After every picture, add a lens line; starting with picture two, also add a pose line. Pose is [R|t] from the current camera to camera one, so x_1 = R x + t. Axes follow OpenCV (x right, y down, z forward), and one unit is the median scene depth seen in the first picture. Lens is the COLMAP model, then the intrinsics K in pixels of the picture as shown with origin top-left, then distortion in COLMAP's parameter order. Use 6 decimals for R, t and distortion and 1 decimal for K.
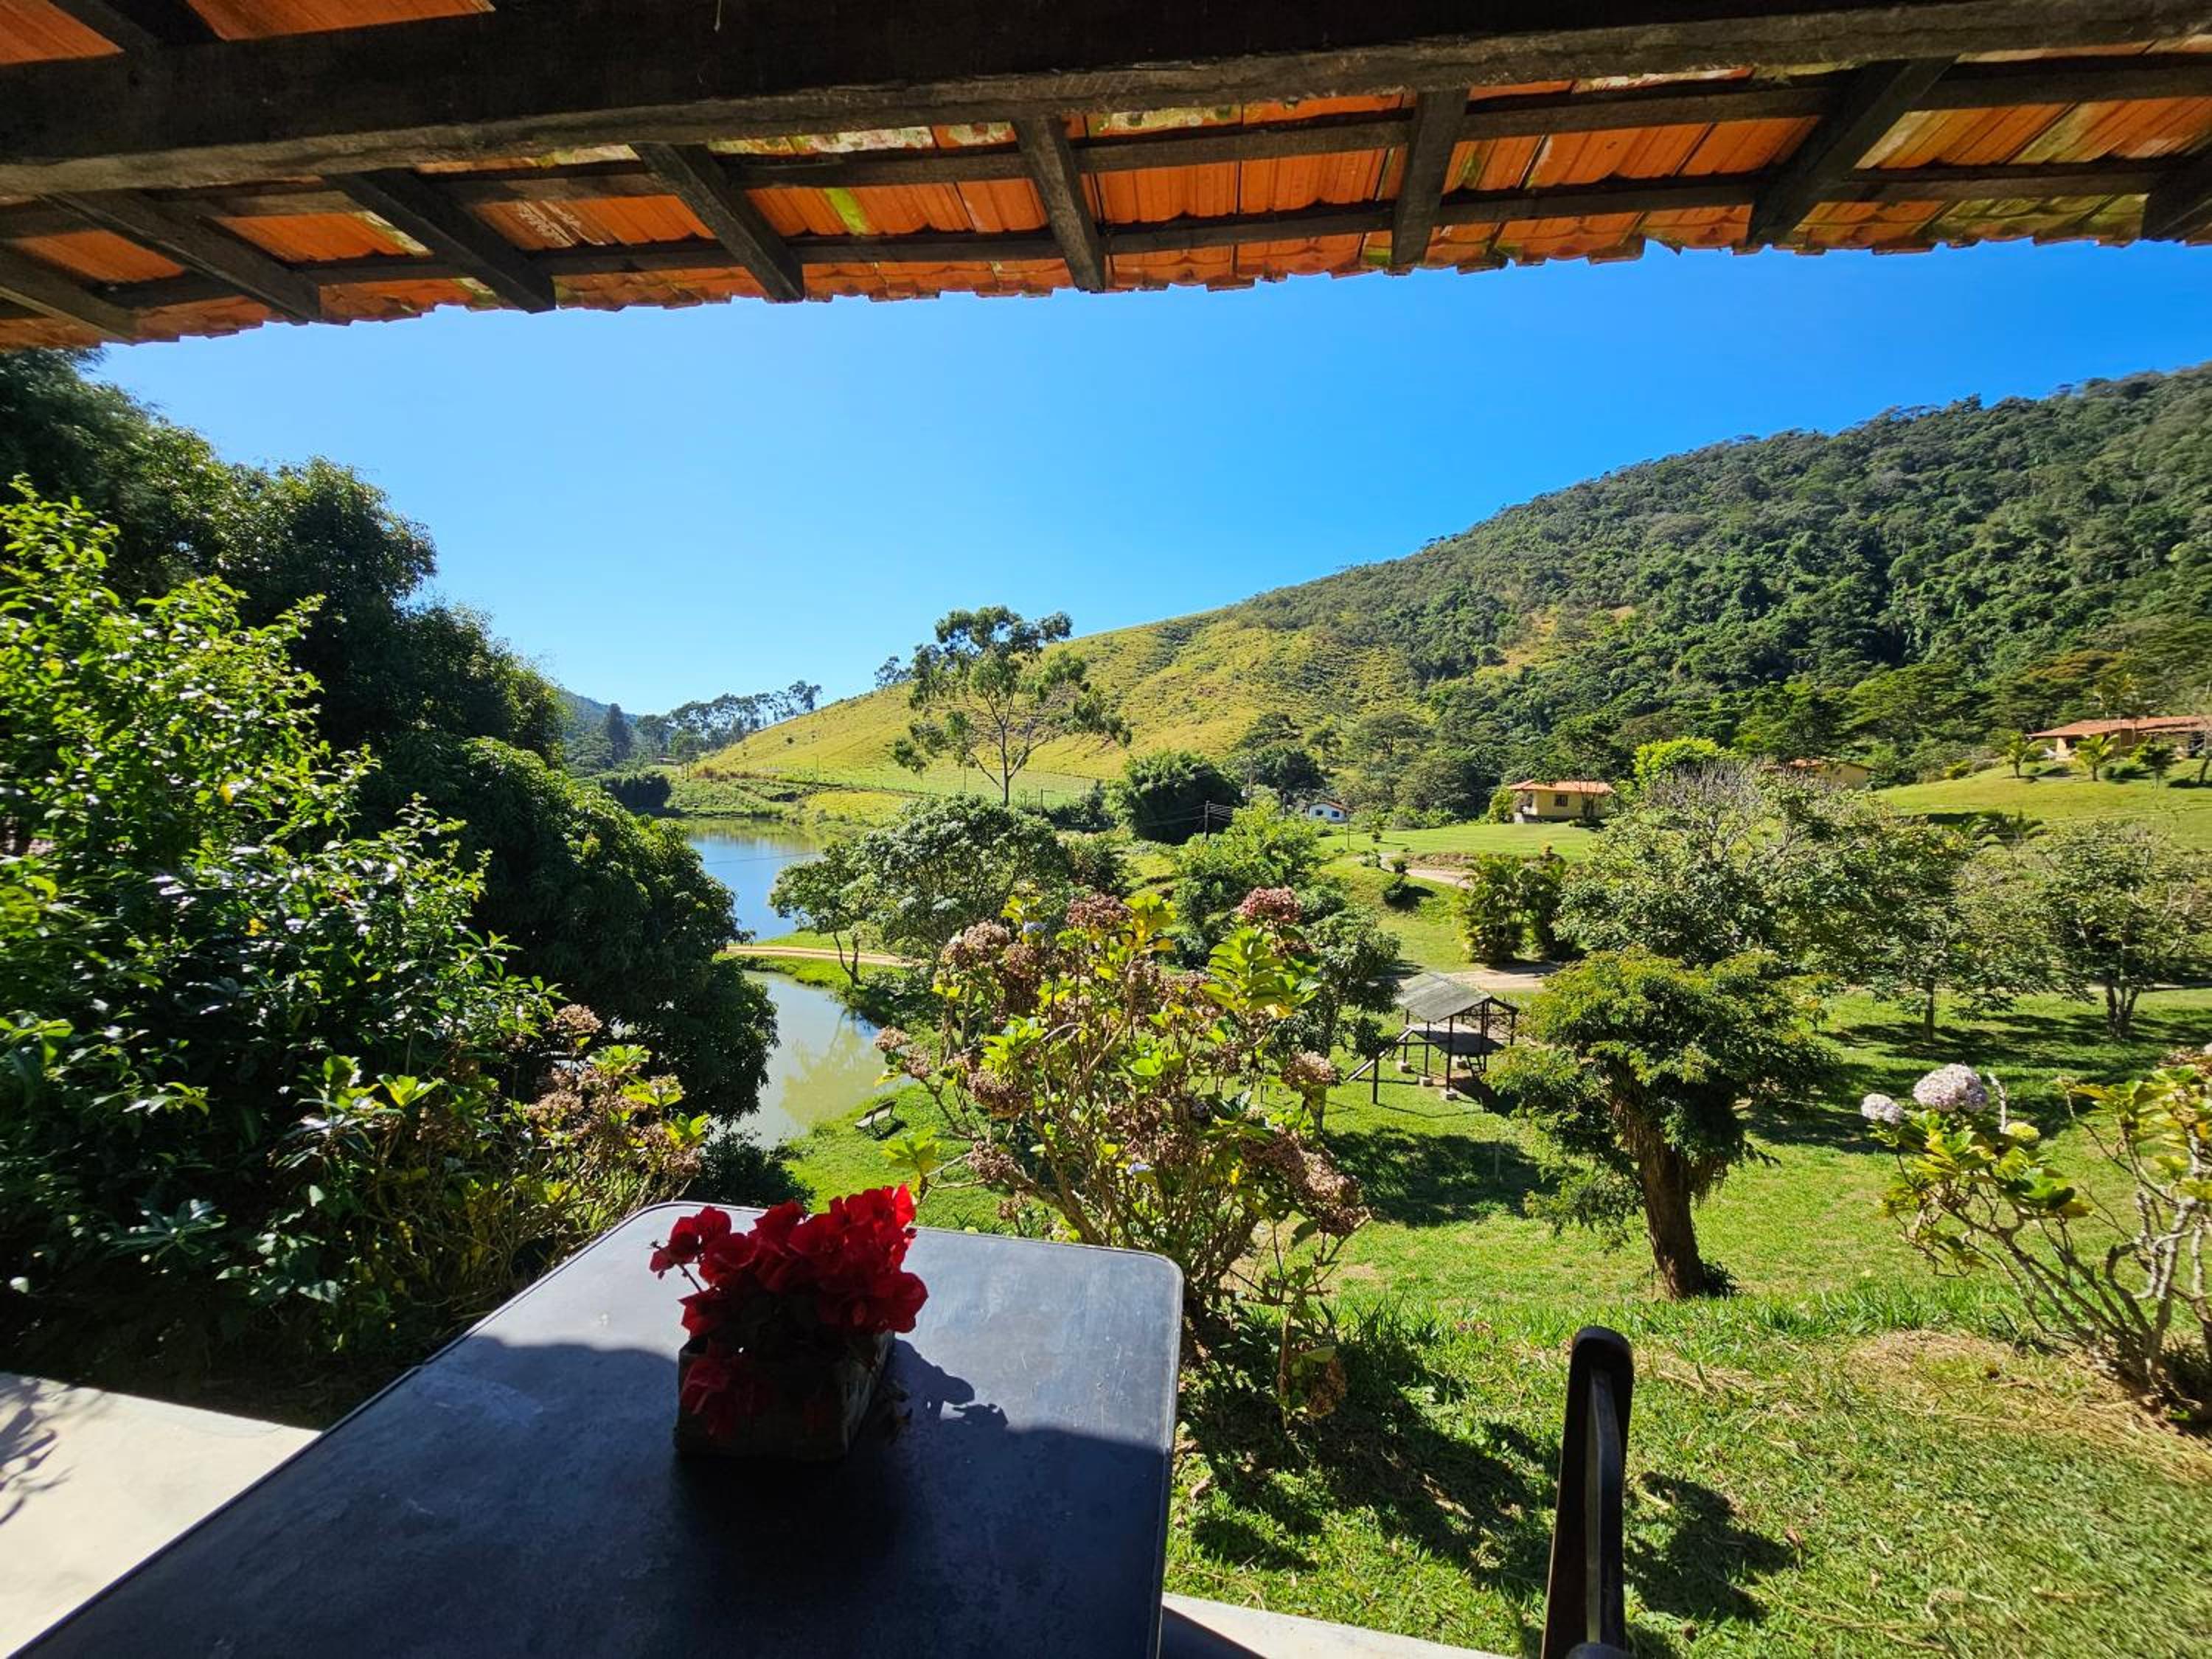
lens RADIAL K [[908.4, 0, 1108.2], [0, 908.4, 844.4], [0, 0, 1]] dist [0.000837, 0.000831]
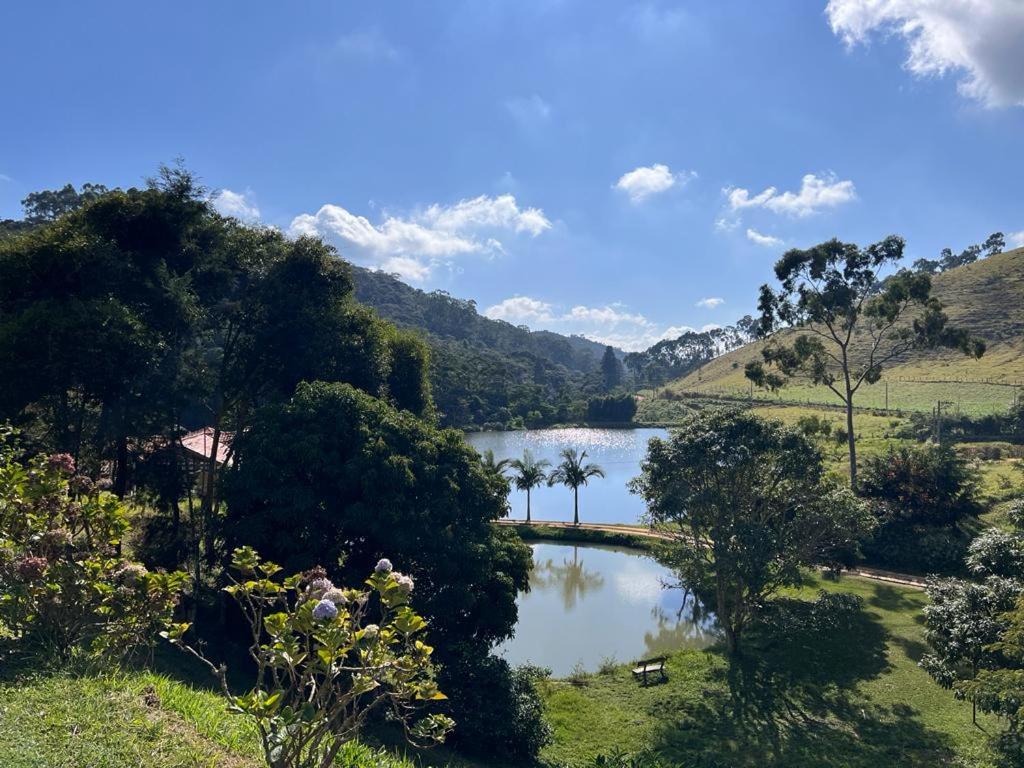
lens RADIAL K [[761.3, 0, 510.2], [0, 761.3, 390.1], [0, 0, 1]] dist [0.087894, -0.083895]
pose [[0.802248, -0.034134, -0.596015, 0.023315], [-0.013811, 0.997036, -0.075692, 0.000309], [0.596831, 0.068955, 0.799398, 0.001699]]
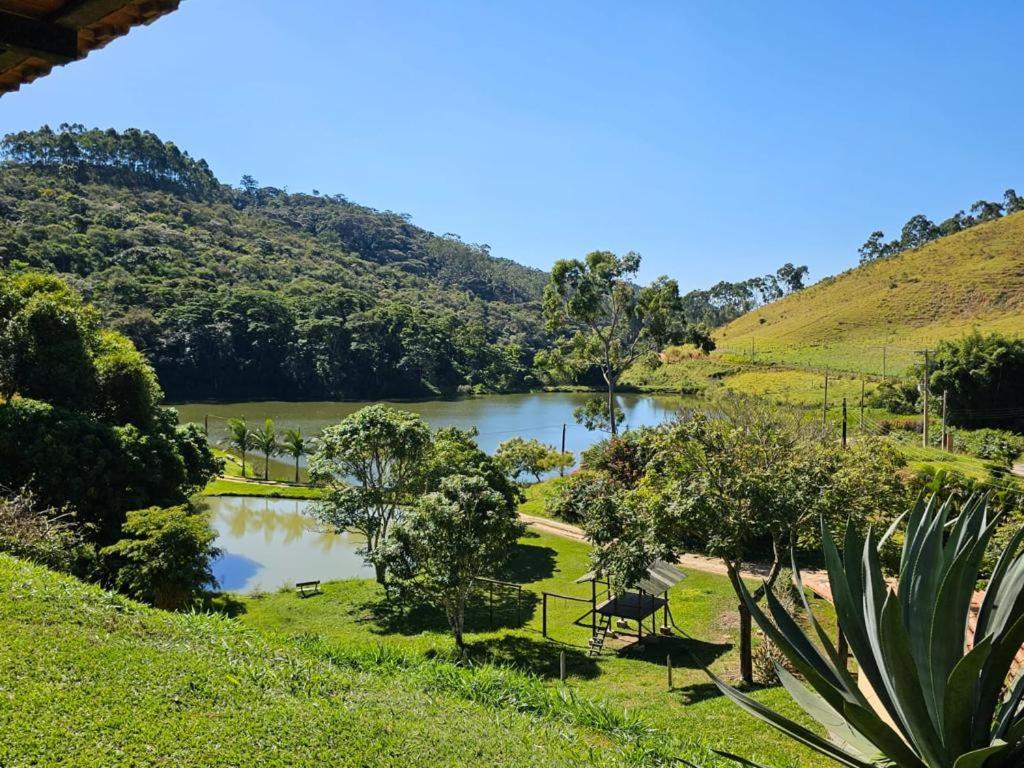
lens RADIAL K [[871.0, 0, 509.6], [0, 871.0, 376.9], [0, 0, 1]] dist [0.080424, -0.093550]
pose [[0.767979, -0.001571, -0.640473, 0.114833], [-0.024899, 0.999168, -0.032306, -0.006933], [0.639991, 0.040757, 0.767301, -0.008291]]
